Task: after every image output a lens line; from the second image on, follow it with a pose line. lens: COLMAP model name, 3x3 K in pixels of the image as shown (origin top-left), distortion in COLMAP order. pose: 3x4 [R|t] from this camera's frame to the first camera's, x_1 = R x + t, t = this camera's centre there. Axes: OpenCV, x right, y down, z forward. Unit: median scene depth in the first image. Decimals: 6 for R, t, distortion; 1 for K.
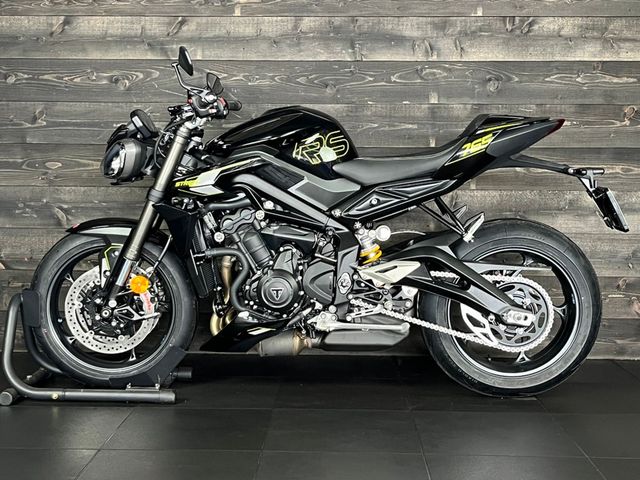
lens RADIAL K [[912.0, 0, 321.3], [0, 912.0, 238.7], [0, 0, 1]] dist [0.056002, 0.000000]
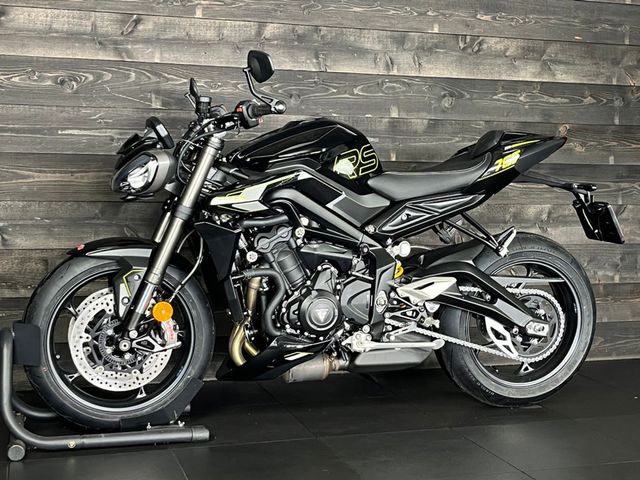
lens RADIAL K [[912.0, 0, 319.4], [0, 912.0, 239.4], [0, 0, 1]] dist [0.056002, 0.000000]
pose [[0.947550, -0.016162, 0.319198, -0.337085], [0.019110, 0.999799, -0.006107, -0.012221], [-0.319035, 0.011886, 0.947668, 0.099696]]
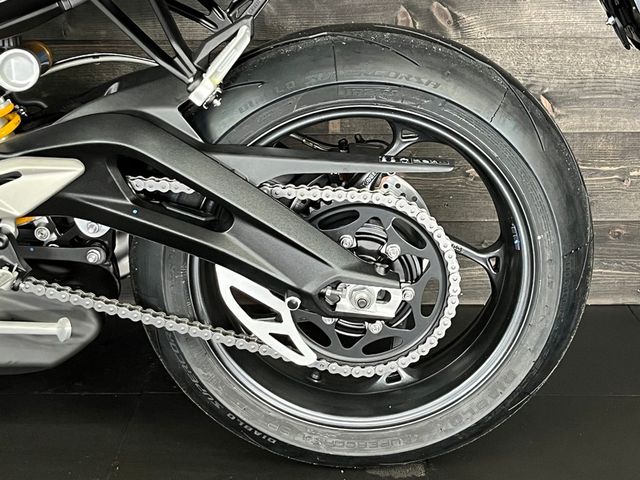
lens RADIAL K [[1126.4, 0, 318.8], [0, 1126.4, 247.1], [0, 0, 1]] dist [0.106651, 0.000000]
pose [[0.999860, -0.016649, 0.001661, 0.192215], [0.015888, 0.975878, 0.217739, -0.035030], [-0.005246, -0.217682, 0.976006, 0.539806]]
